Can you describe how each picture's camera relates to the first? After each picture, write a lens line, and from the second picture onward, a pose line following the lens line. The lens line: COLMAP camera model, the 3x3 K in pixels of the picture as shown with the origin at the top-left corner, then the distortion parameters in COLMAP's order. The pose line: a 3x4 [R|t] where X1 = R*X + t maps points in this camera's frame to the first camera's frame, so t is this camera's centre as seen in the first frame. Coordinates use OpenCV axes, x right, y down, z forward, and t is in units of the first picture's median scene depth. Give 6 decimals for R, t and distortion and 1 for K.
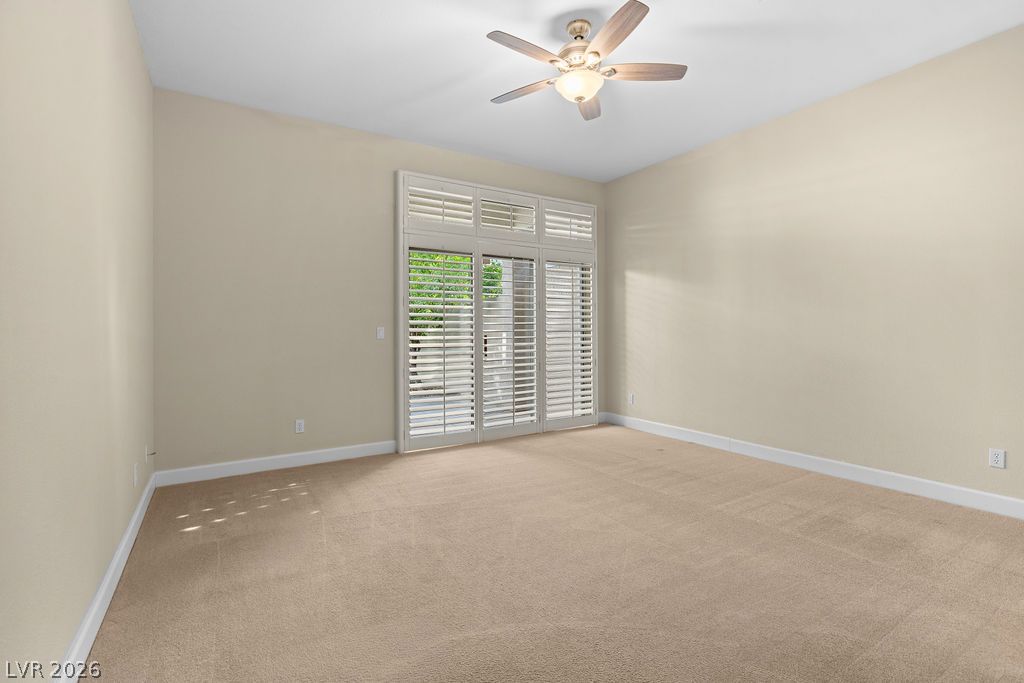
lens RADIAL K [[474.6, 0, 518.7], [0, 474.6, 329.5], [0, 0, 1]] dist [-0.001812, 0.000054]
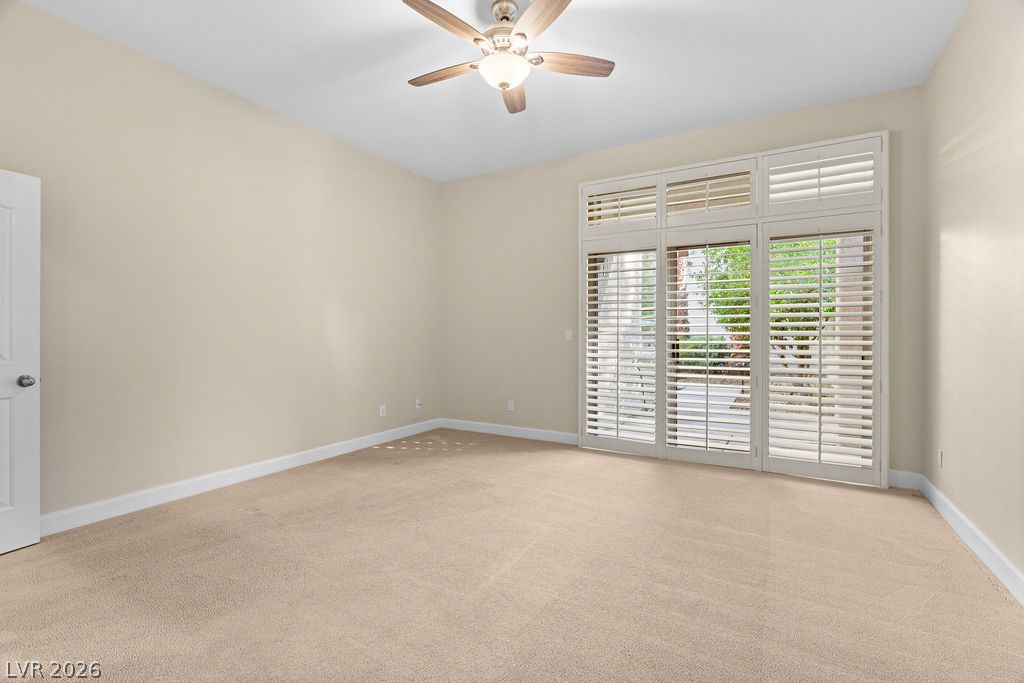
lens RADIAL K [[474.6, 0, 518.7], [0, 474.6, 329.5], [0, 0, 1]] dist [-0.001812, 0.000054]
pose [[0.457726, -0.001885, -0.889091, 0.584064], [-0.004970, 0.999977, -0.004678, 0.001141], [0.889079, 0.006560, 0.457706, 0.353721]]
